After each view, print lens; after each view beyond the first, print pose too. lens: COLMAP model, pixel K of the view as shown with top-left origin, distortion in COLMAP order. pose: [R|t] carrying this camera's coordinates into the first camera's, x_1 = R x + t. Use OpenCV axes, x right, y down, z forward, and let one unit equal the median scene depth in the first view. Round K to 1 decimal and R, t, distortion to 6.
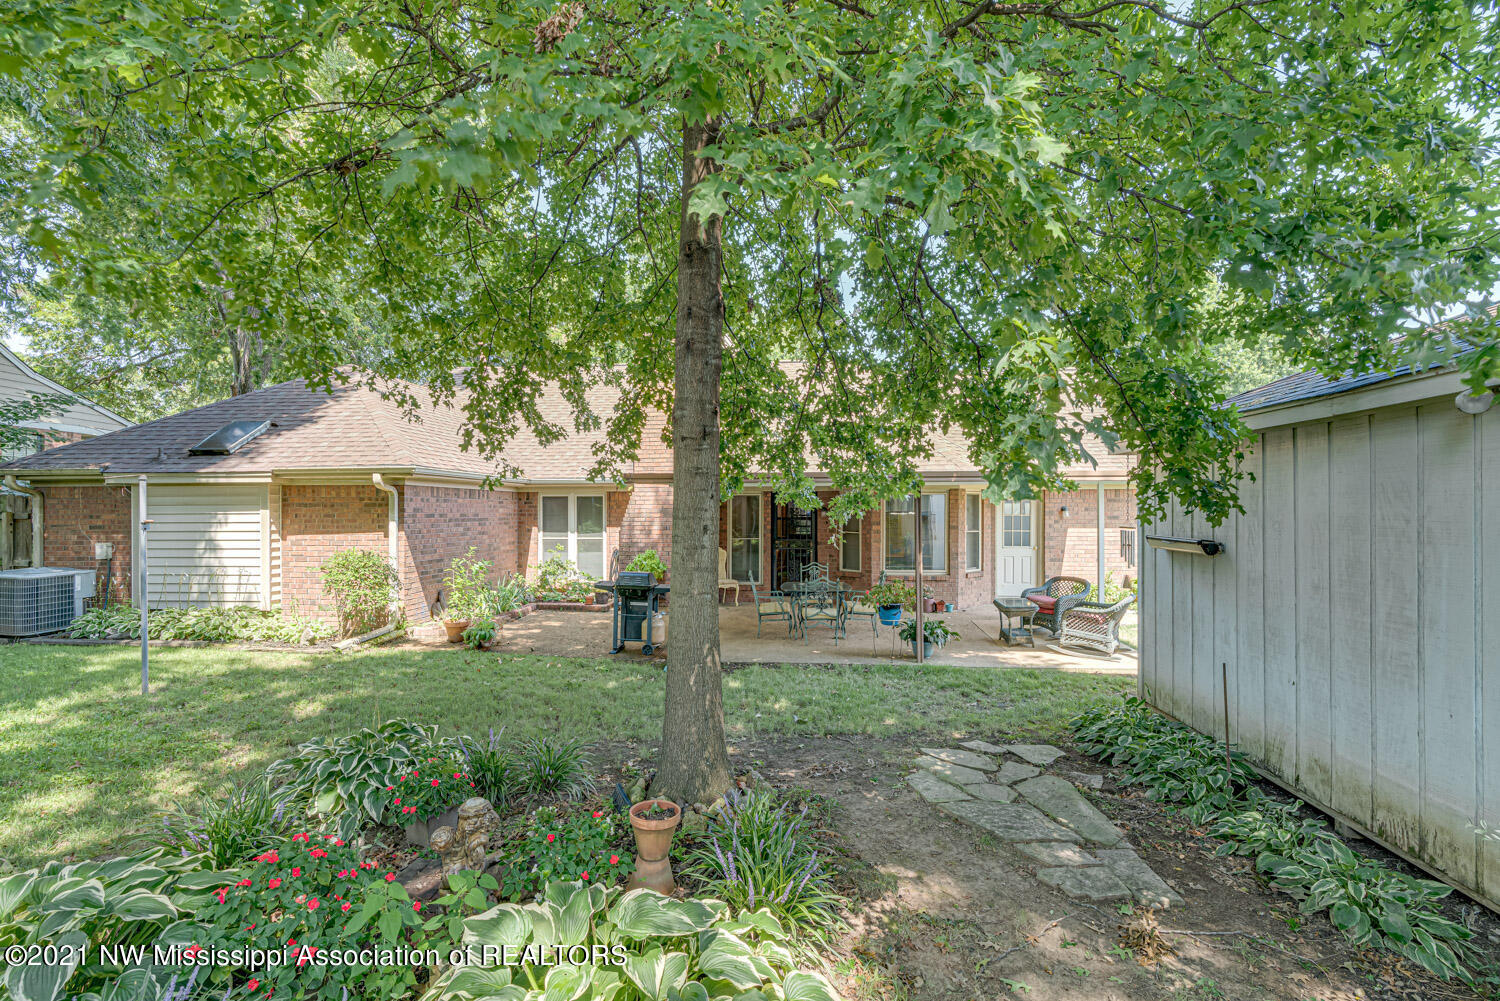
lens RADIAL K [[673.4, 0, 757.4], [0, 673.4, 503.8], [0, 0, 1]] dist [-0.002578, -0.000172]
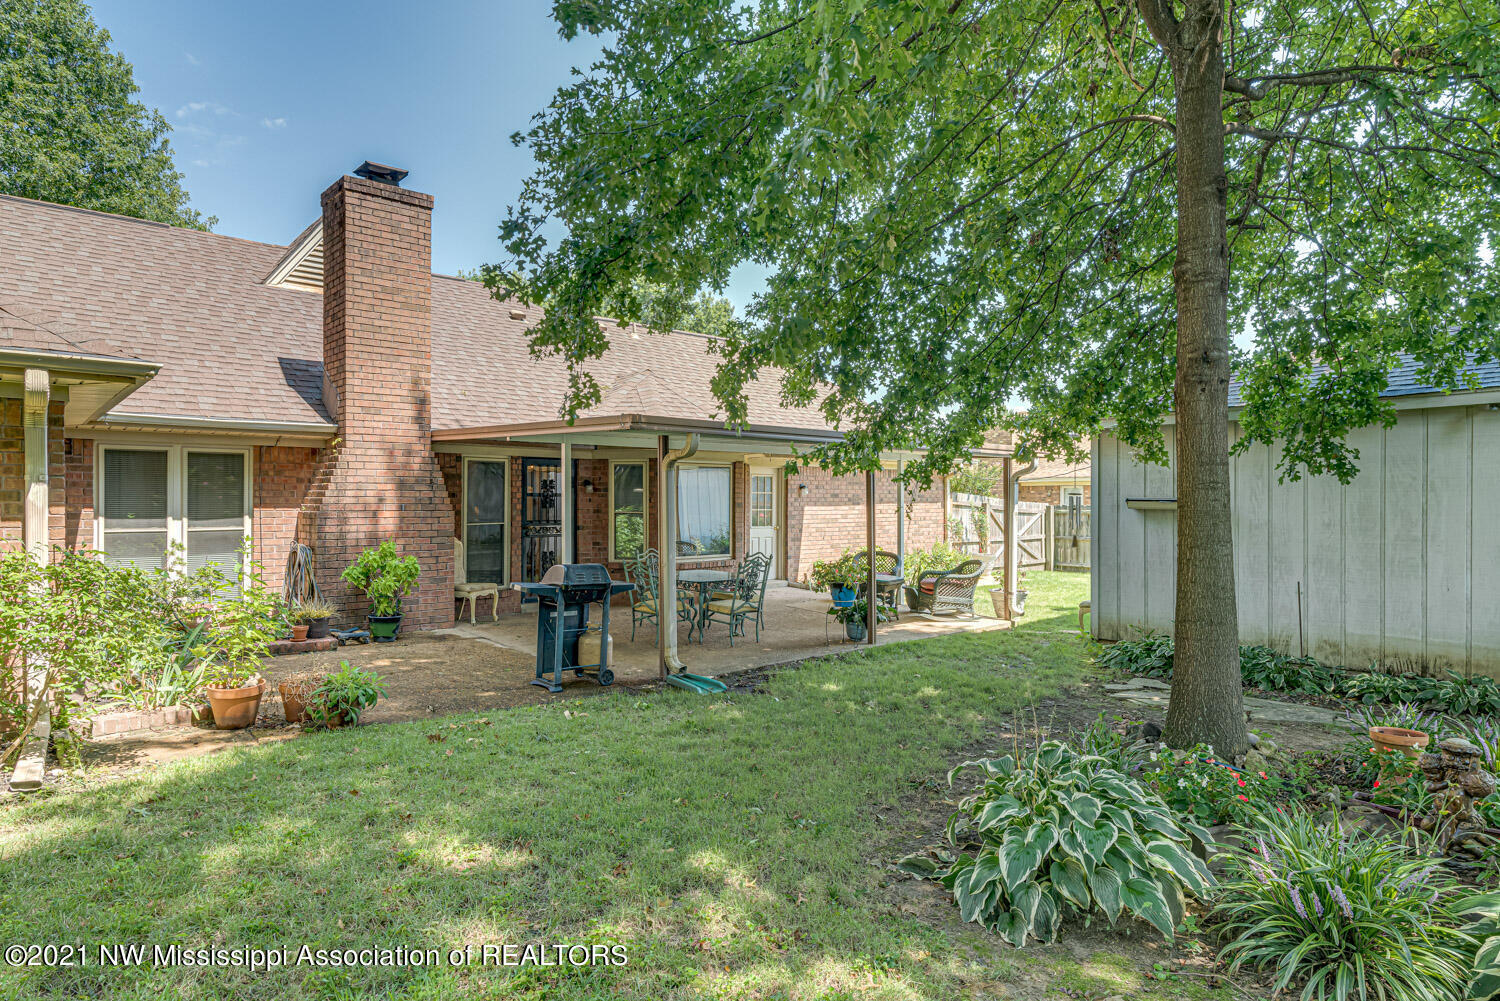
lens RADIAL K [[846.5, 0, 750.0], [0, 846.5, 500.5], [0, 0, 1]] dist [0.005687, 0.001117]
pose [[0.679018, 0.003077, 0.734115, -0.632177], [-0.006949, 0.999973, 0.002236, 0.032592], [-0.734088, -0.006620, 0.679022, 0.290710]]
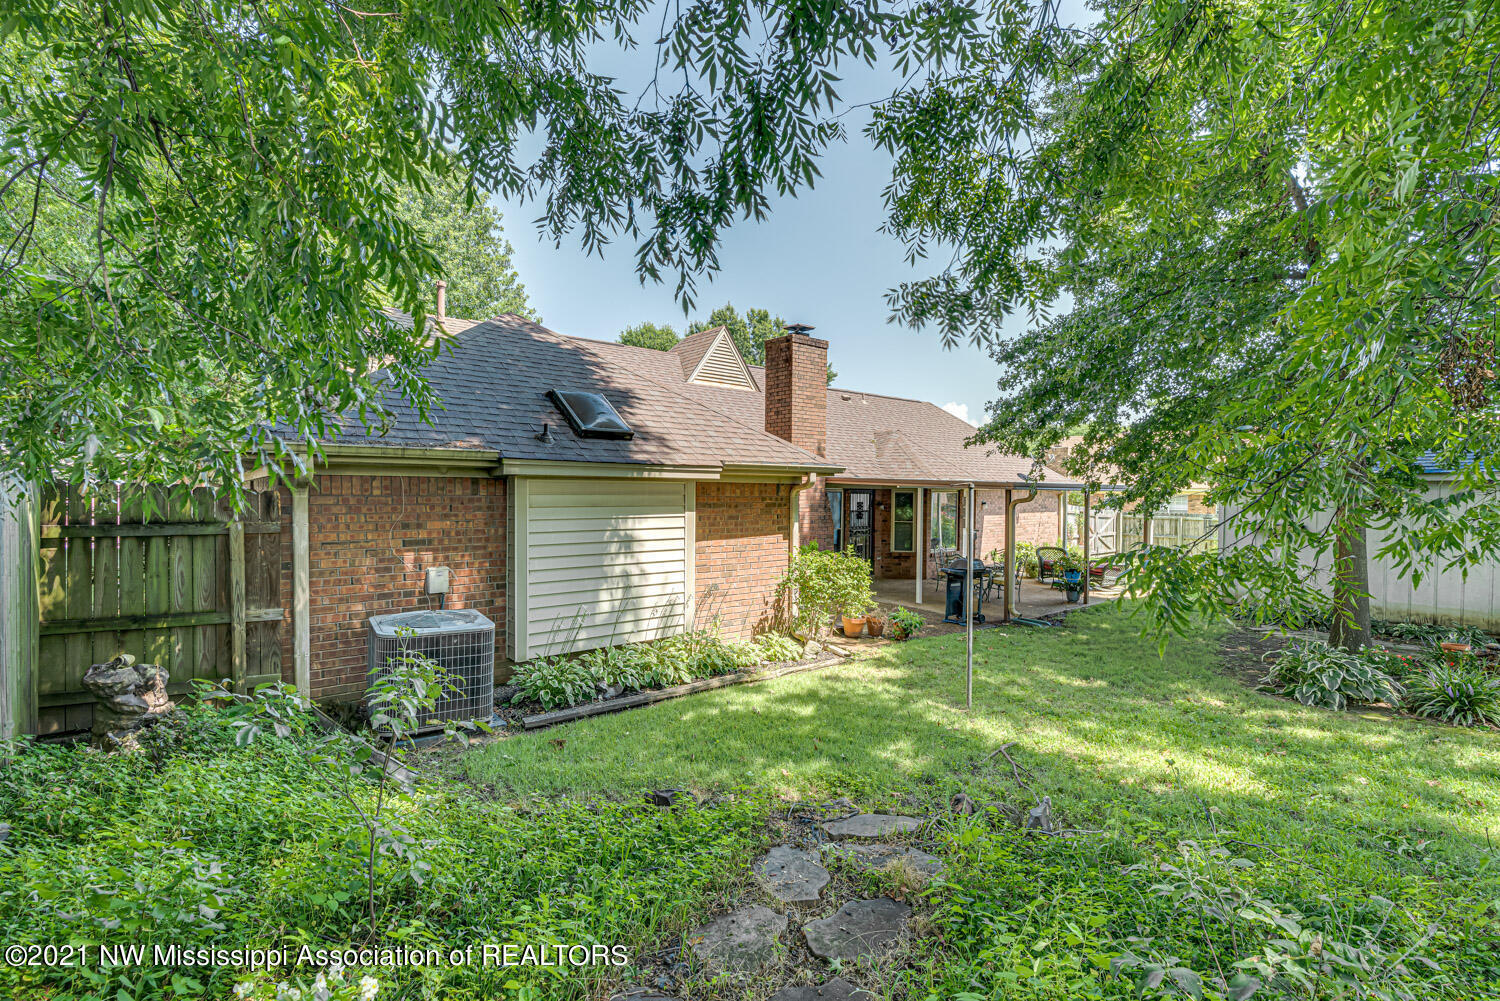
lens RADIAL K [[673.4, 0, 757.4], [0, 673.4, 503.8], [0, 0, 1]] dist [-0.002578, -0.000172]
pose [[0.710677, -0.003101, 0.703512, -1.246872], [-0.019399, 0.999524, 0.024002, -0.022035], [-0.703251, -0.030705, 0.710278, 0.364018]]
